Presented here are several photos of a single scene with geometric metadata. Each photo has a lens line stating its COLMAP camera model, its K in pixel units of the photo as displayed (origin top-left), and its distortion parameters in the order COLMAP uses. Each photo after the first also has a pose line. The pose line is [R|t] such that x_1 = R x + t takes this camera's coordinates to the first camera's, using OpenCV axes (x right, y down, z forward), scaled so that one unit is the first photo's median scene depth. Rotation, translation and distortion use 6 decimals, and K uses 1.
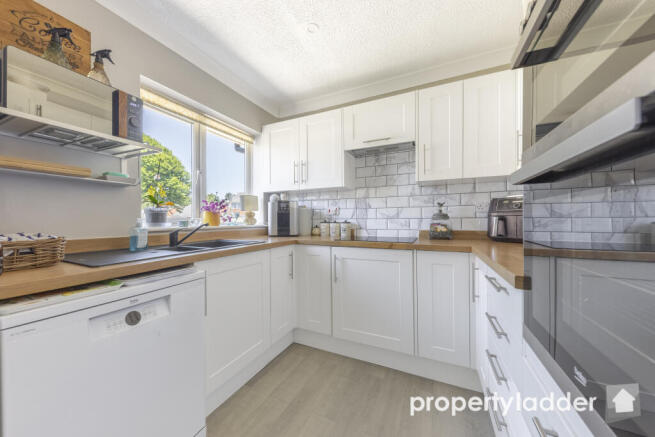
lens RADIAL K [[231.7, 0, 325.5], [0, 231.7, 220.4], [0, 0, 1]] dist [0.000706, -0.000043]
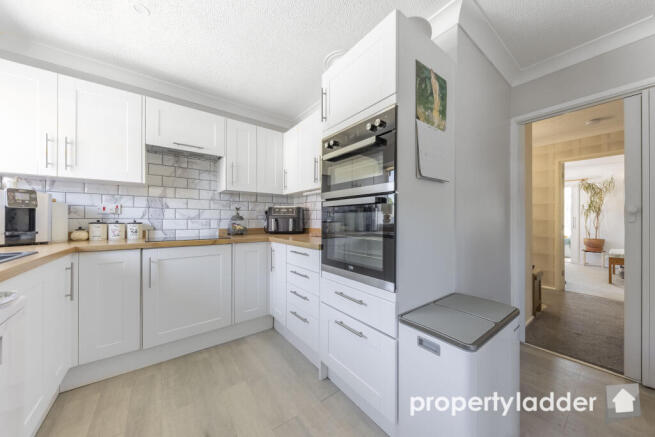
lens RADIAL K [[223.5, 0, 328.9], [0, 223.5, 219.2], [0, 0, 1]] dist [0.001343, -0.000168]
pose [[0.448646, 0.009418, 0.893660, -0.370839], [-0.002674, 0.999954, -0.009196, 0.000423], [-0.893706, 0.001736, 0.448650, -0.037127]]
